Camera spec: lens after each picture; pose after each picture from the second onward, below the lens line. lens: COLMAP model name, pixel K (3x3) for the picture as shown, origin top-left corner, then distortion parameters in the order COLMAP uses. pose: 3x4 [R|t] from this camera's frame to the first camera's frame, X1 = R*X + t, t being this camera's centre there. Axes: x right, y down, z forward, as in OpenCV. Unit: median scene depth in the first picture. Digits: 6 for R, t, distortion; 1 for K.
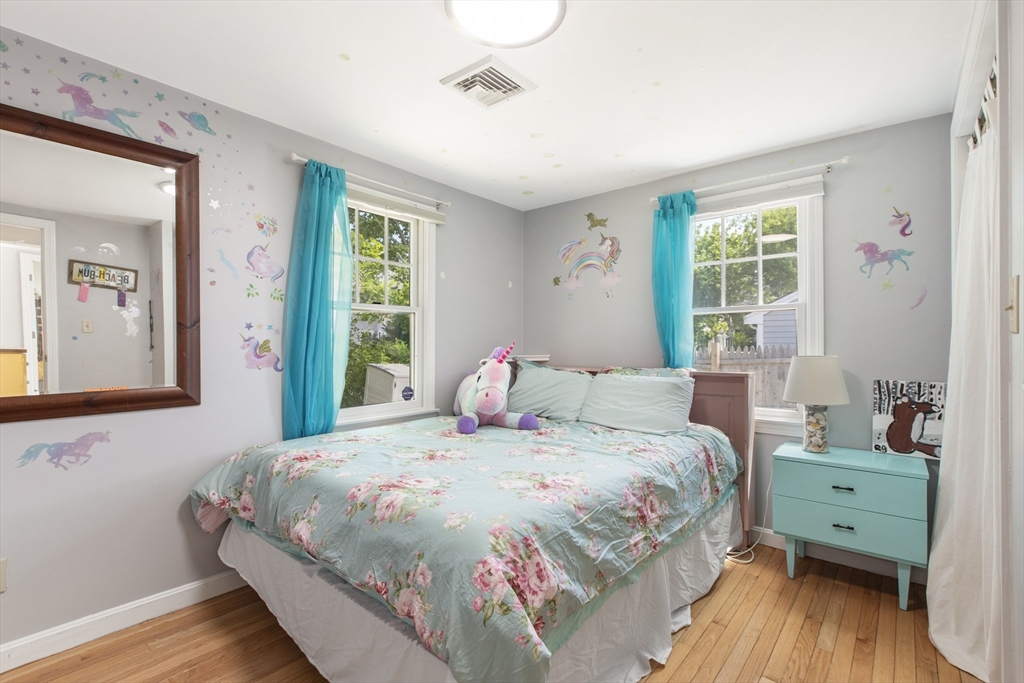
lens RADIAL K [[468.4, 0, 508.9], [0, 468.4, 345.0], [0, 0, 1]] dist [0.003155, 0.000908]
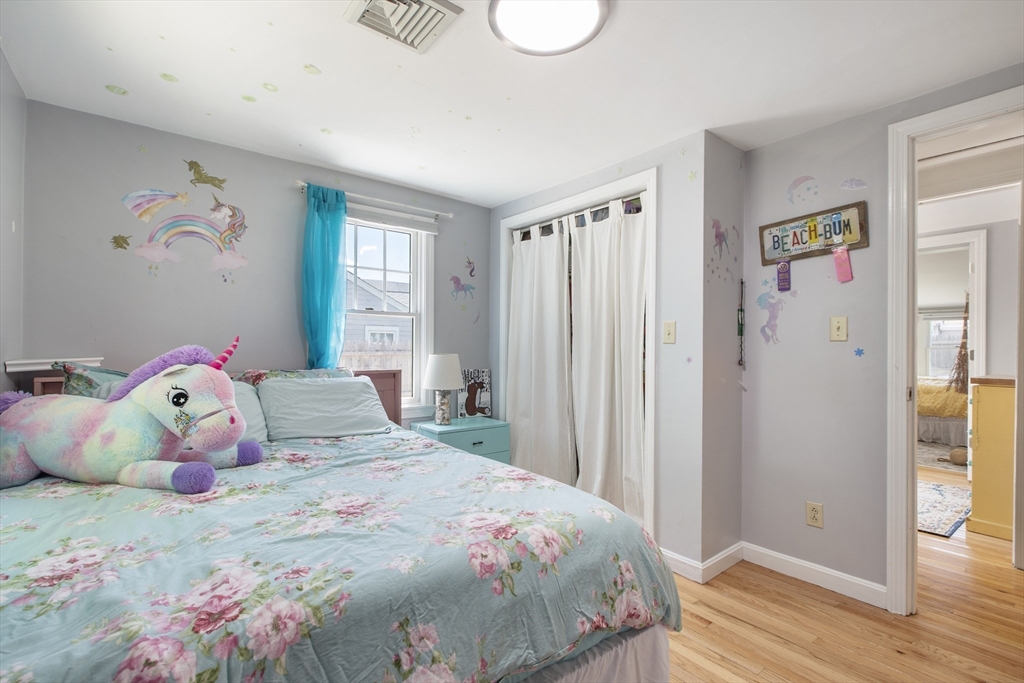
lens RADIAL K [[468.4, 0, 509.2], [0, 468.4, 346.3], [0, 0, 1]] dist [0.003155, 0.000908]
pose [[0.208614, 0.005923, 0.977980, -0.648332], [-0.010280, 0.999940, -0.003863, 0.004640], [-0.977944, -0.009247, 0.208662, 0.546722]]
